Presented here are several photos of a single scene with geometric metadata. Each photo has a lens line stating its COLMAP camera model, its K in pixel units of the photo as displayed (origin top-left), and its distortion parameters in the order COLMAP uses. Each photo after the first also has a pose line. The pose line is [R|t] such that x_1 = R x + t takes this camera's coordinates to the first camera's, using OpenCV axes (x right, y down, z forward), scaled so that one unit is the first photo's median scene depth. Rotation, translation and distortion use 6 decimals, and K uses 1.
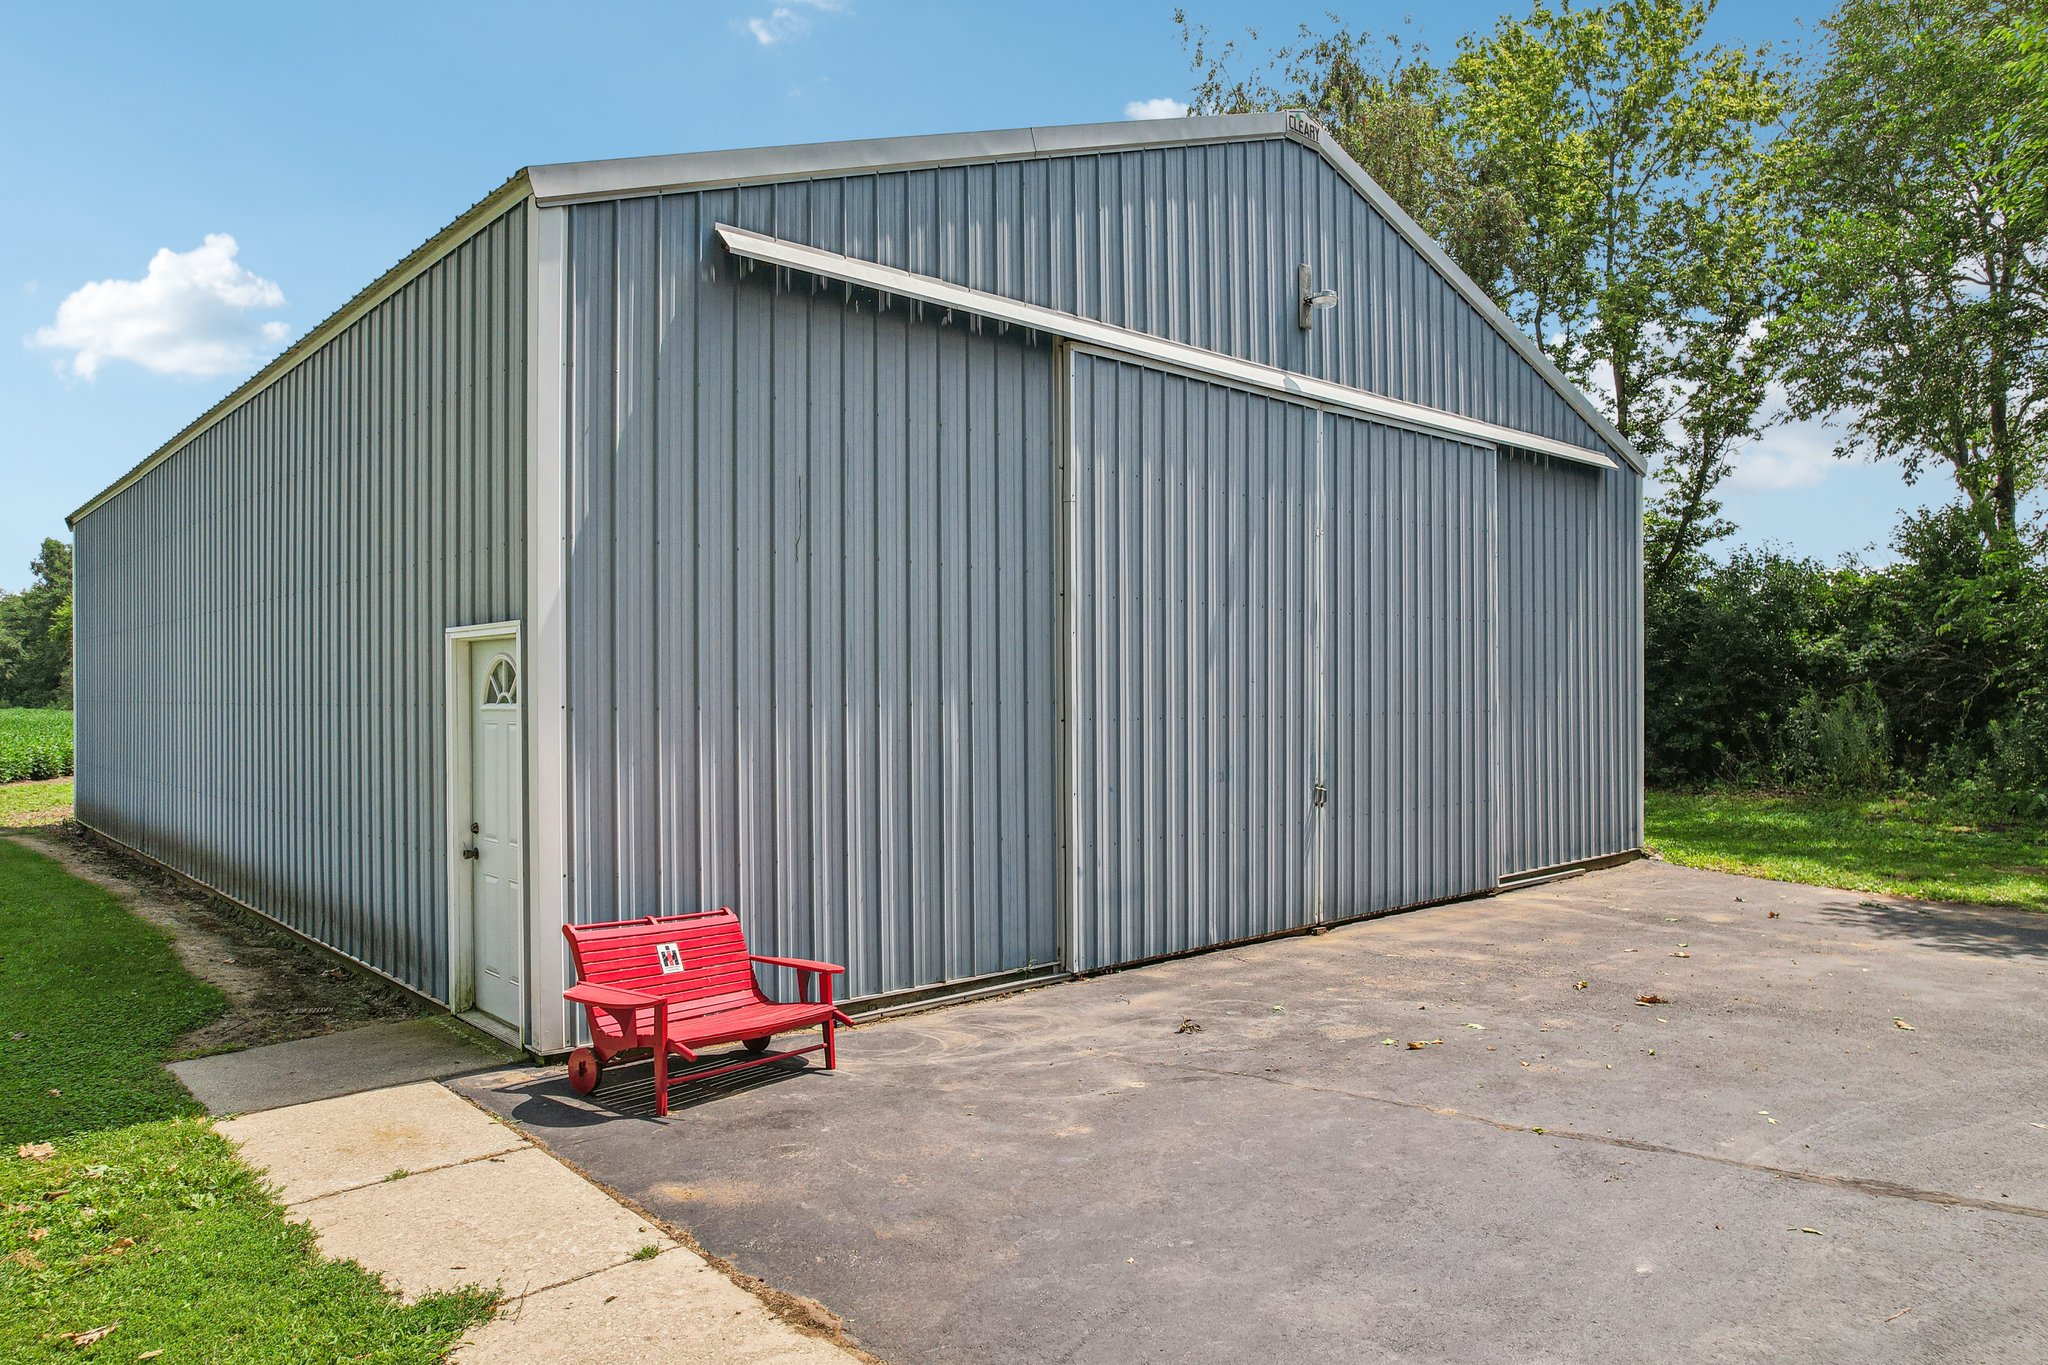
lens RADIAL K [[1340.5, 0, 1022.9], [0, 1340.5, 705.9], [0, 0, 1]] dist [-0.055448, 0.028458]
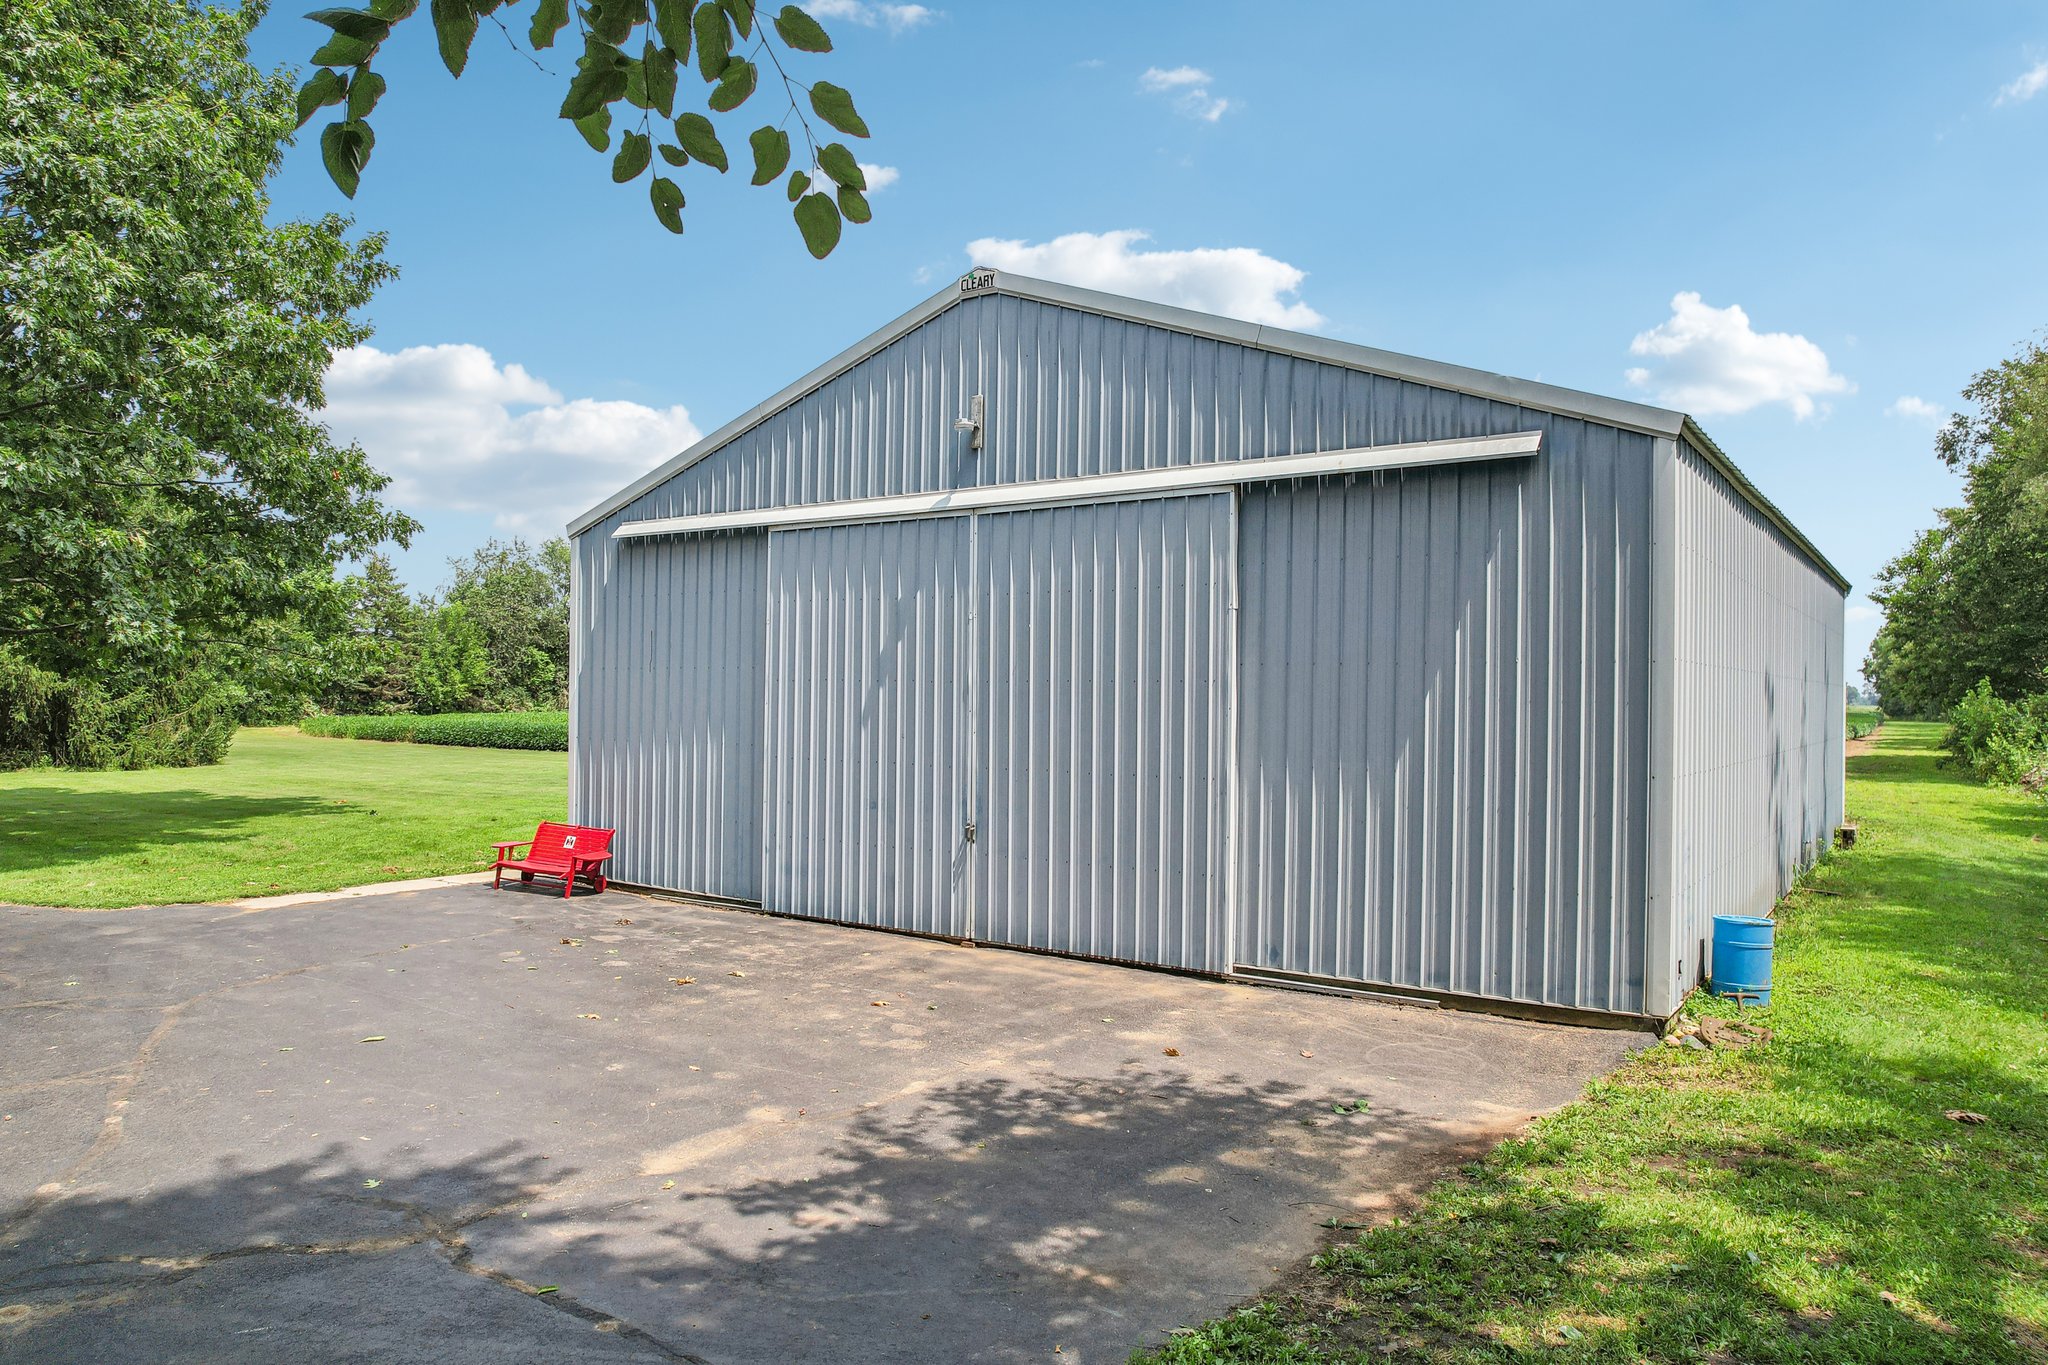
lens RADIAL K [[1340.5, 0, 1022.9], [0, 1340.5, 705.9], [0, 0, 1]] dist [-0.055448, 0.028458]
pose [[0.231479, 0.021952, -0.972592, 1.390022], [-0.014291, 0.999714, 0.019163, -0.071978], [0.972735, 0.009463, 0.231726, 0.750779]]
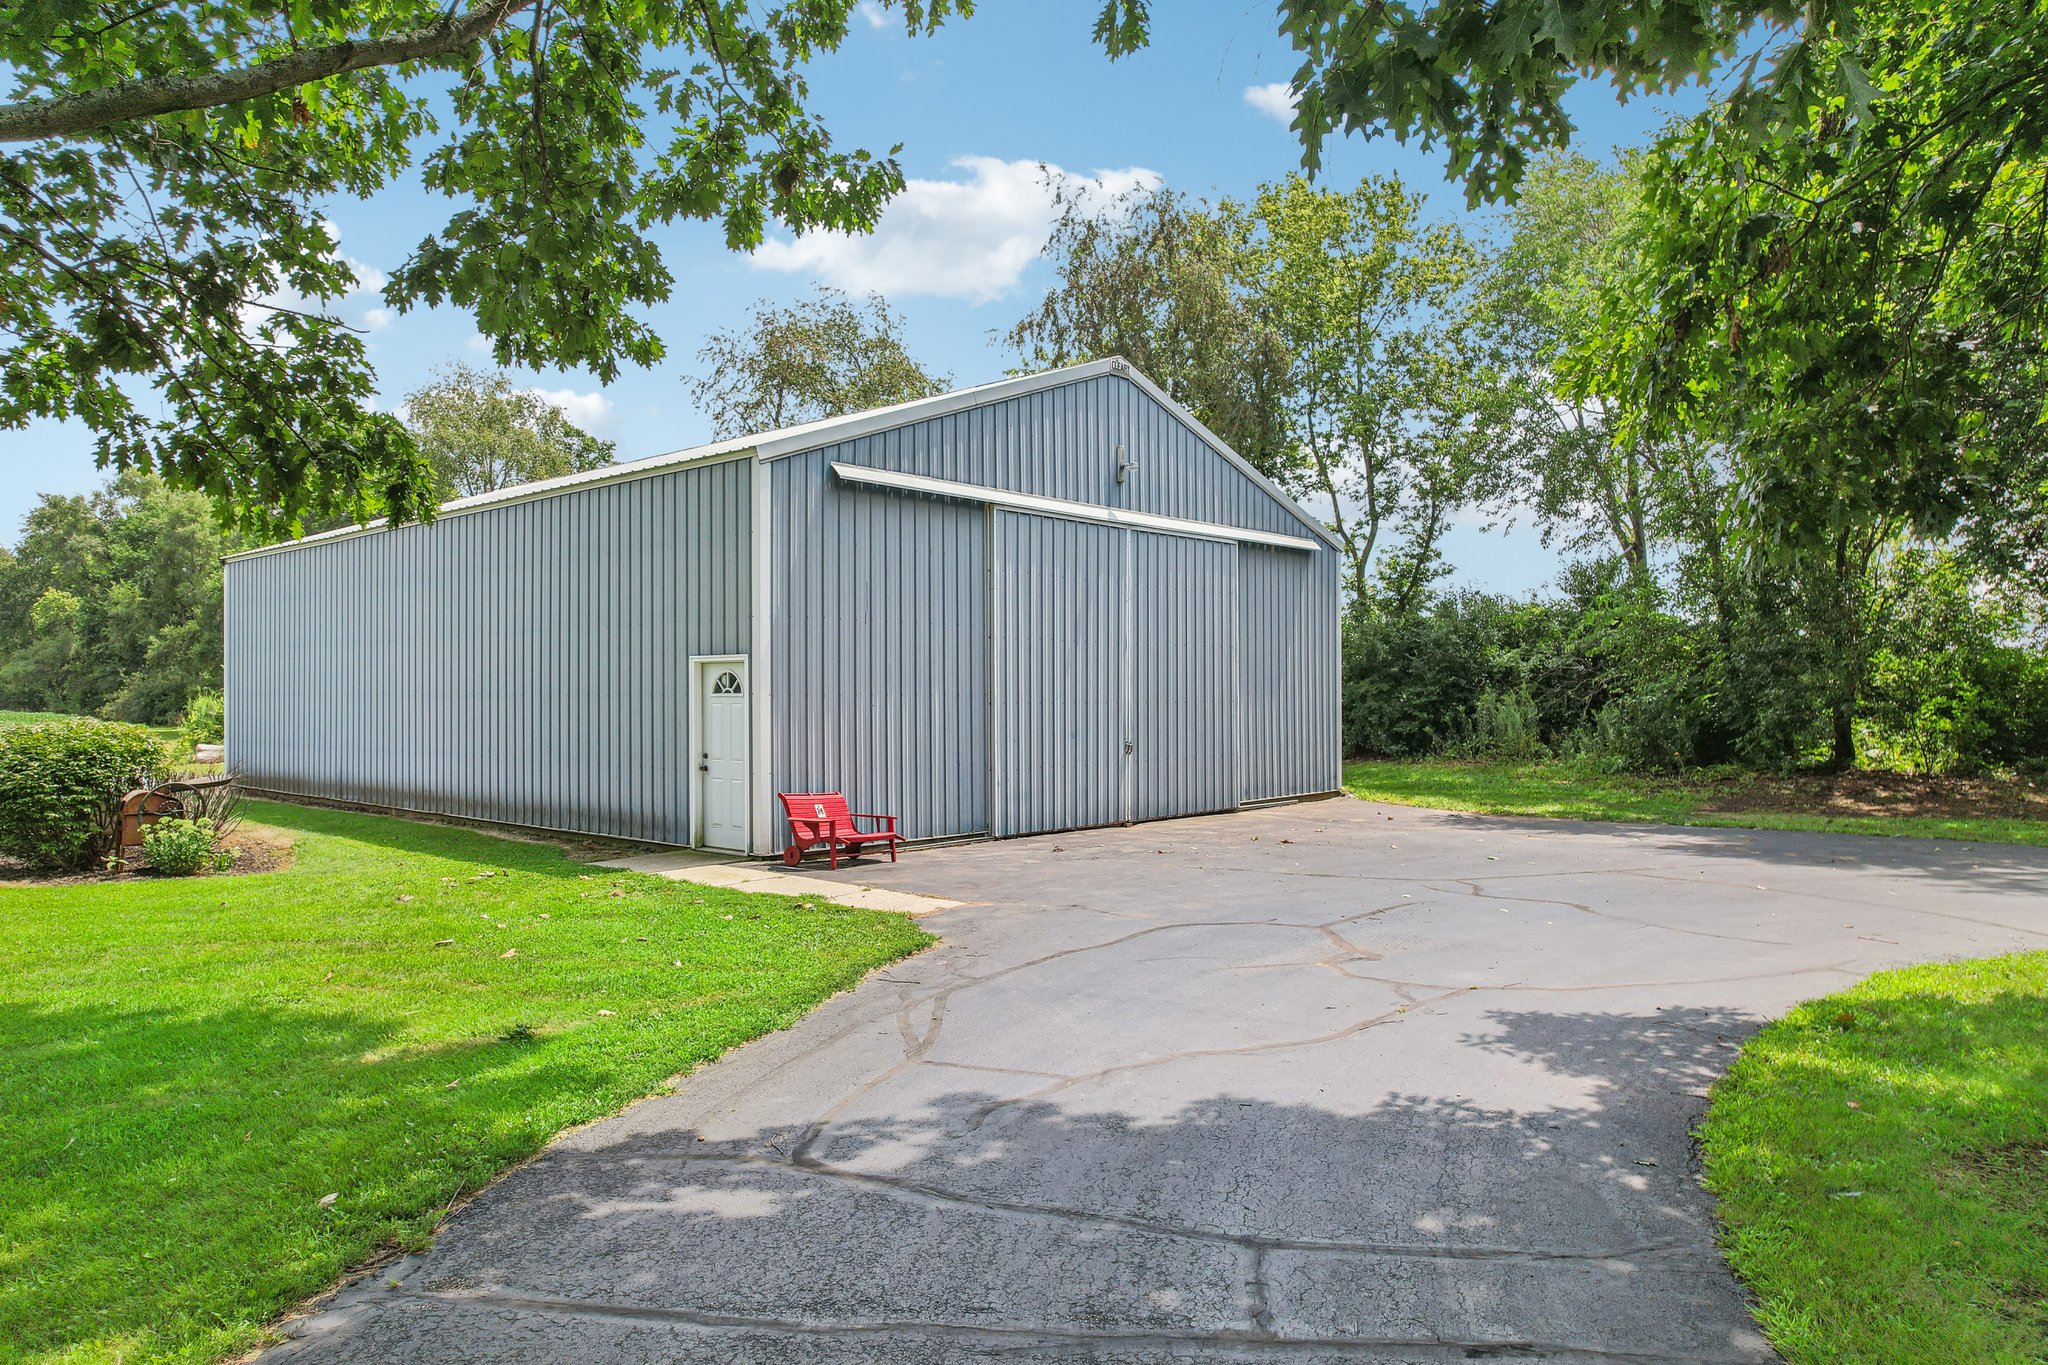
lens RADIAL K [[1340.5, 0, 1022.9], [0, 1340.5, 705.9], [0, 0, 1]] dist [-0.055448, 0.028458]
pose [[0.994188, 0.000133, 0.107662, -0.104410], [-0.000082, 1.000000, -0.000480, 0.012030], [-0.107662, 0.000468, 0.994187, -0.727750]]
